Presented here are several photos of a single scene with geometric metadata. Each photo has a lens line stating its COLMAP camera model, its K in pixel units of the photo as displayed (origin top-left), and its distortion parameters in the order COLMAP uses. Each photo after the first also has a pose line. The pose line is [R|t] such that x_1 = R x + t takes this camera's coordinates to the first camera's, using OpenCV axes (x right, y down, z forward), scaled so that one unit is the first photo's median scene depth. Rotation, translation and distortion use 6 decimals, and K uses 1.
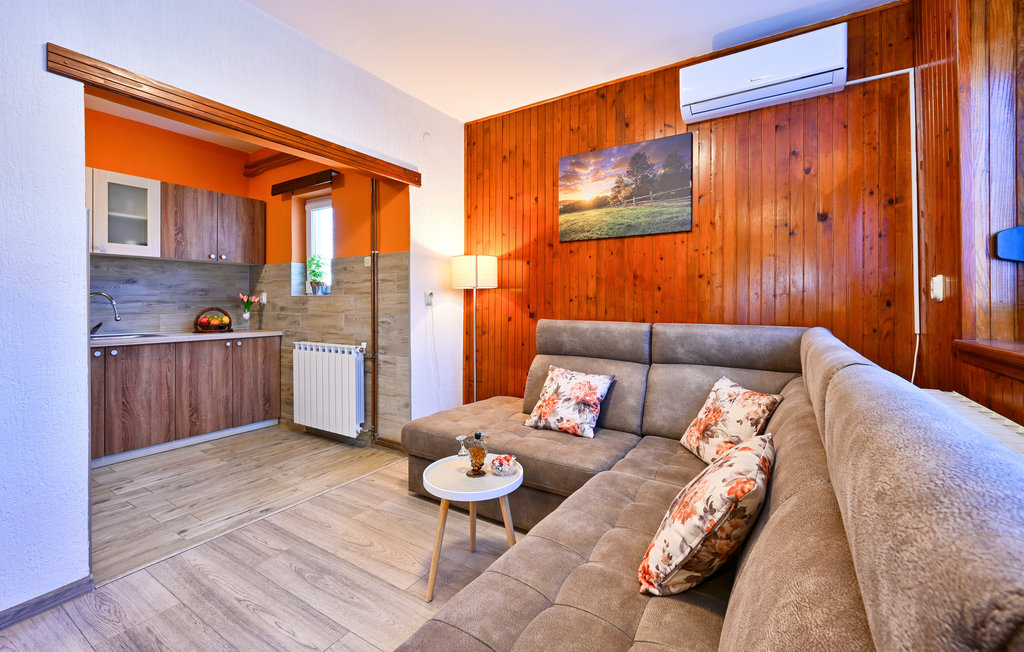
lens RADIAL K [[430.0, 0, 529.0], [0, 430.0, 282.2], [0, 0, 1]] dist [0.000119, -0.000231]
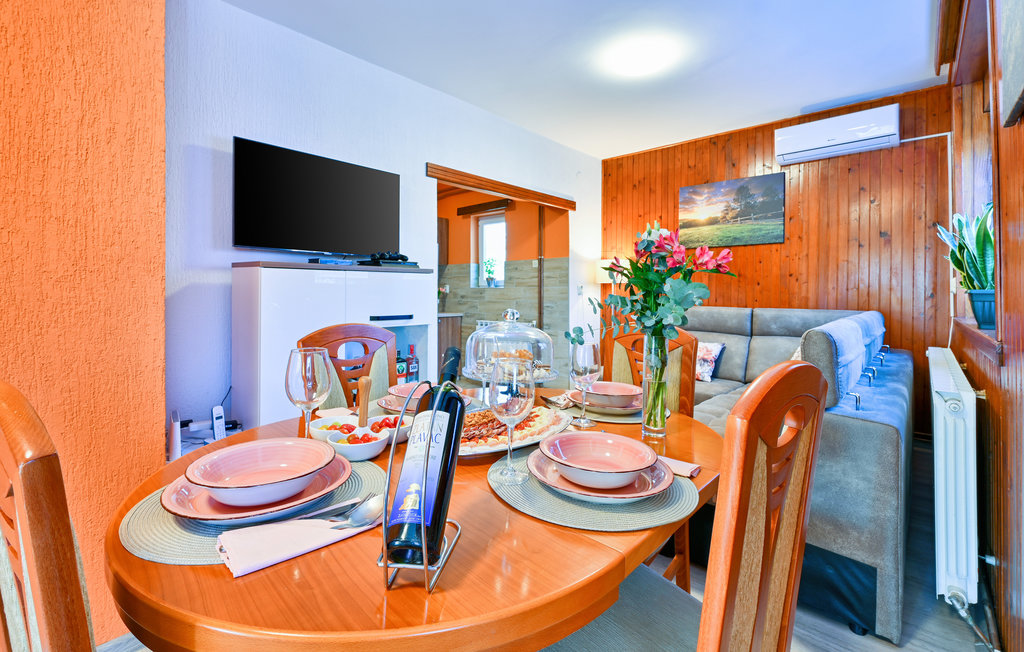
lens RADIAL K [[430.0, 0, 529.0], [0, 430.0, 282.2], [0, 0, 1]] dist [0.000119, -0.000231]
pose [[0.981203, 0.000281, -0.192979, -0.145537], [0.003865, 0.999770, 0.021103, -0.020920], [0.192940, -0.021453, 0.980976, -0.472099]]
